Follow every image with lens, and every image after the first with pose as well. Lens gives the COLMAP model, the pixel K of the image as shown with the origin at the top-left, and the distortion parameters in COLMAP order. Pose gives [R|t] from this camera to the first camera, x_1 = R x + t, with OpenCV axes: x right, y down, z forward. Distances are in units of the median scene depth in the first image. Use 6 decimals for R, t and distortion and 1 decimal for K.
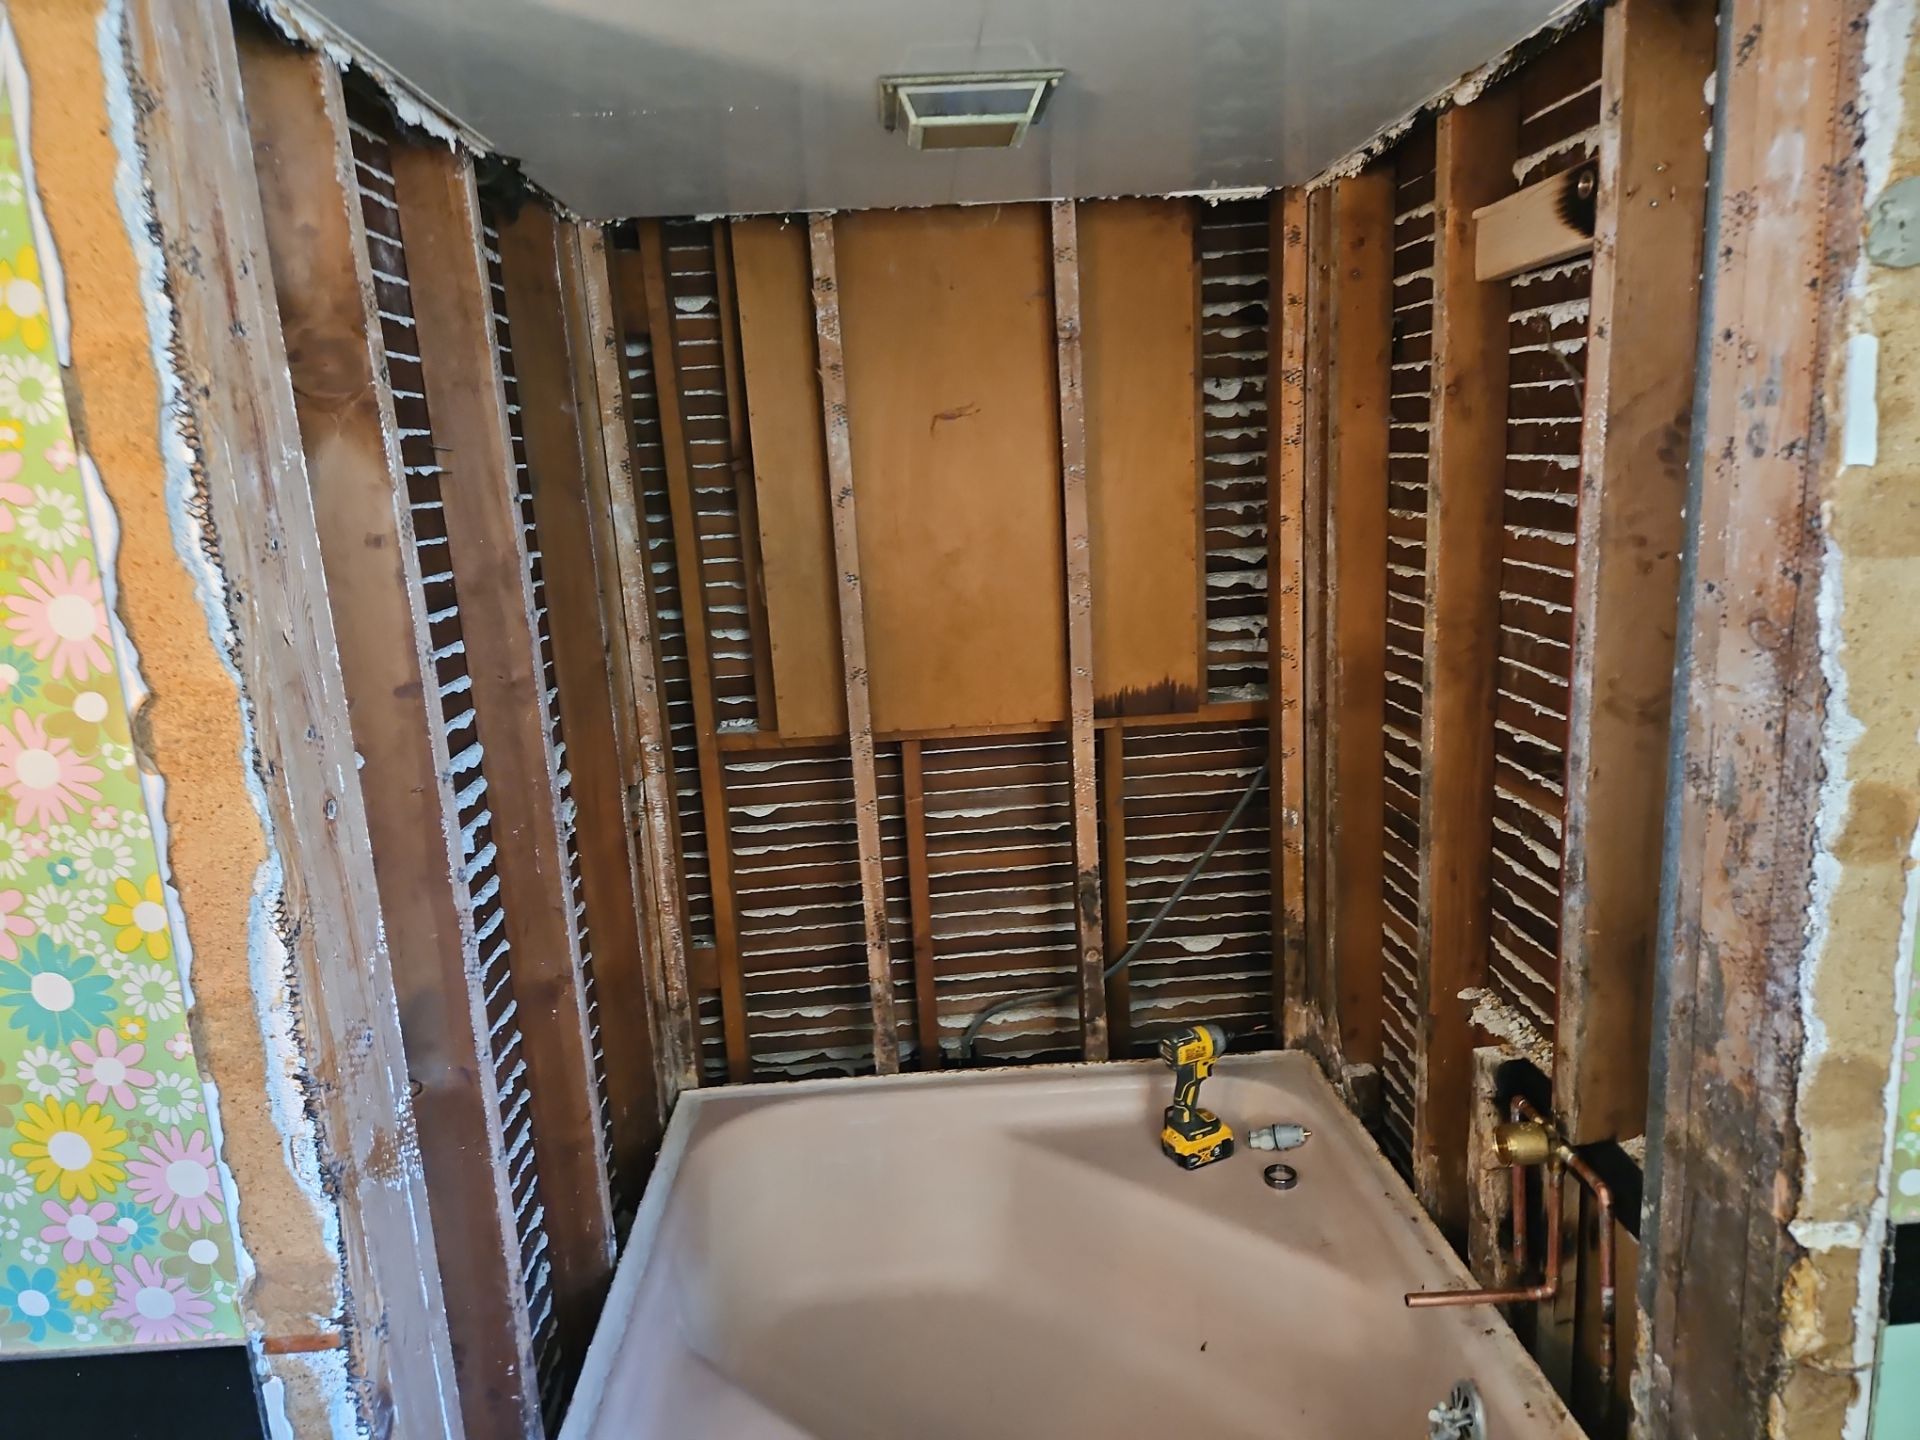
lens RADIAL K [[1270.1, 0, 954.0], [0, 1270.1, 728.8], [0, 0, 1]] dist [0.063564, -0.055730]
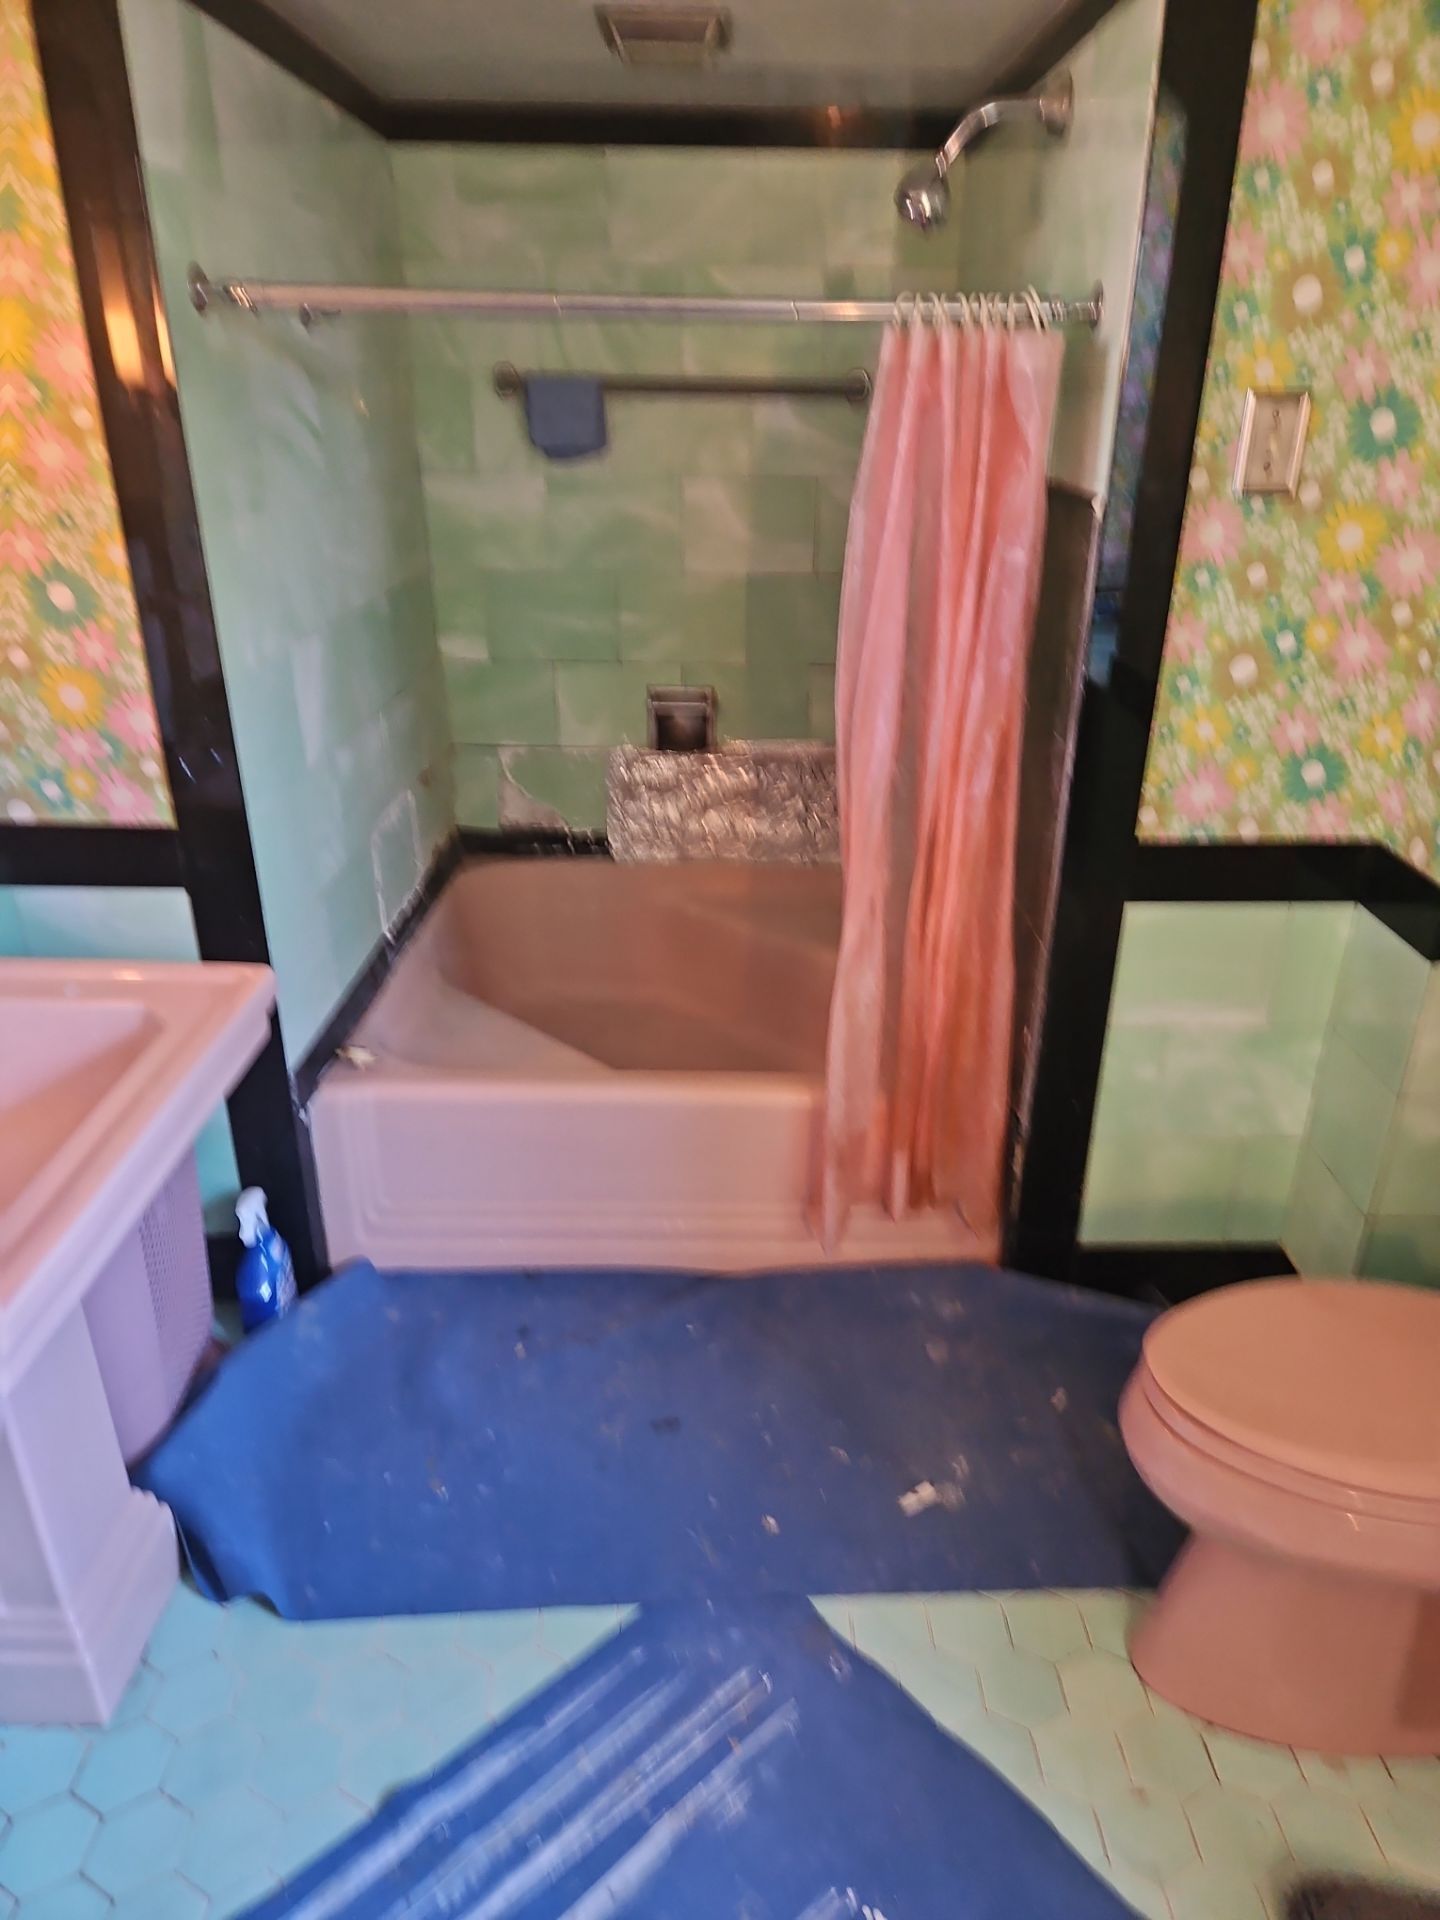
lens RADIAL K [[1271.3, 0, 733.9], [0, 1271.3, 974.4], [0, 0, 1]] dist [0.056684, -0.050936]
pose [[0.996754, 0.079851, -0.010252, 0.244509], [-0.075839, 0.974052, 0.213241, 0.246262], [0.027013, -0.211771, 0.976946, -0.728538]]
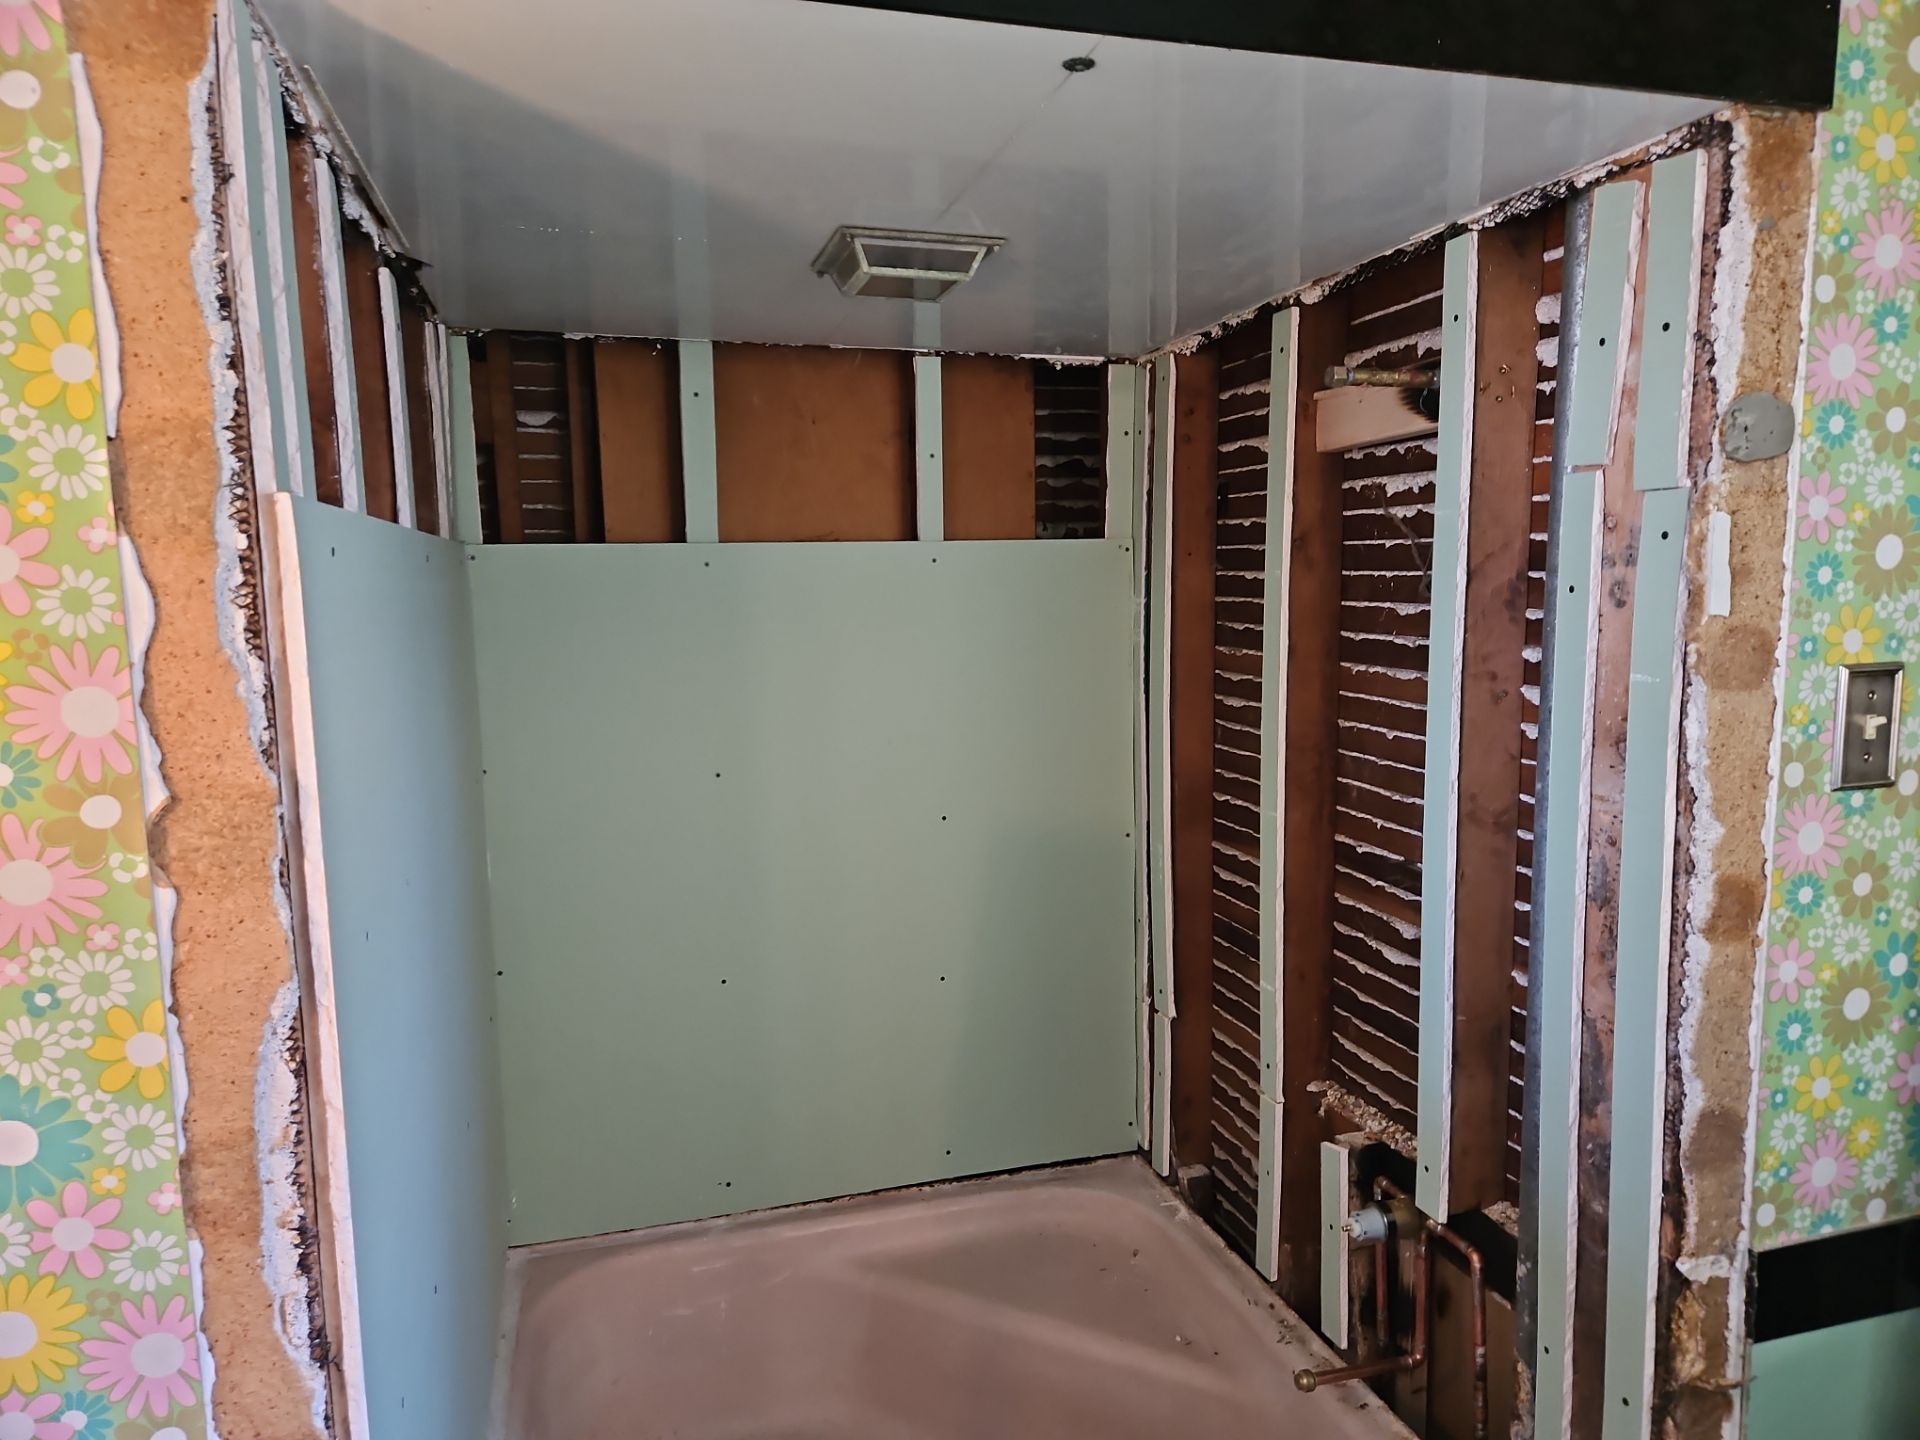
lens RADIAL K [[1270.1, 0, 955.3], [0, 1270.1, 742.0], [0, 0, 1]] dist [0.063564, -0.055730]
pose [[0.970831, 0.012207, 0.239455, -0.279912], [0.010435, 0.995606, -0.093062, 0.022325], [-0.239539, 0.092846, 0.966437, -0.009122]]
